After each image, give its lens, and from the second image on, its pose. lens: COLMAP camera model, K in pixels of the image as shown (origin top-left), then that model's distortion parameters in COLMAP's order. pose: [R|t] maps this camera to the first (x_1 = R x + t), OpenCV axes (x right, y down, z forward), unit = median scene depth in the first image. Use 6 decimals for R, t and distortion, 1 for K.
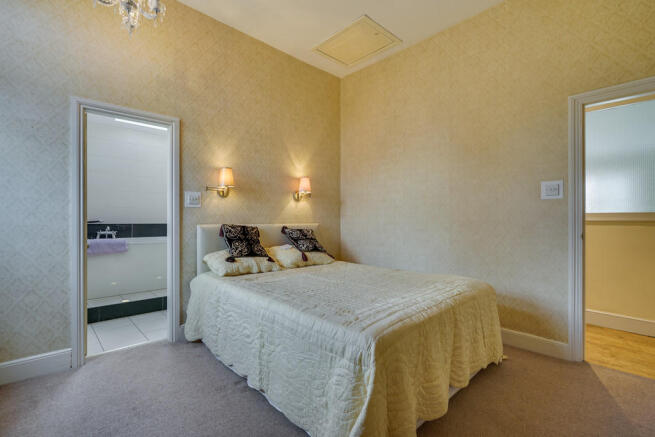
lens RADIAL K [[296.5, 0, 326.5], [0, 296.5, 218.7], [0, 0, 1]] dist [-0.002123, 0.000629]
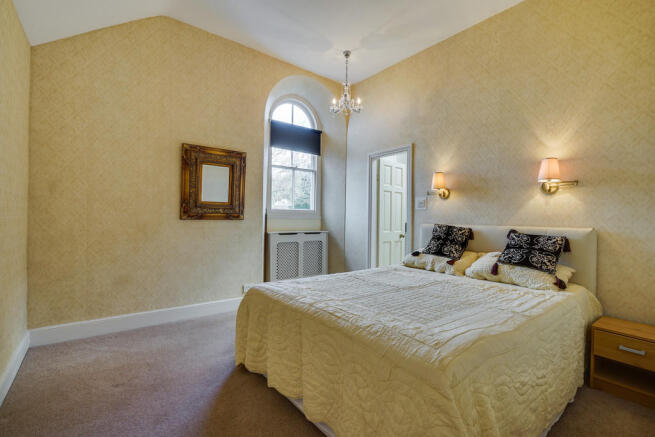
lens RADIAL K [[296.5, 0, 327.1], [0, 296.5, 217.8], [0, 0, 1]] dist [-0.002123, 0.000629]
pose [[-0.085710, -0.004805, -0.996309, 0.749838], [-0.014665, 0.999886, -0.003560, 0.005777], [0.996212, 0.014305, -0.085771, 0.651554]]
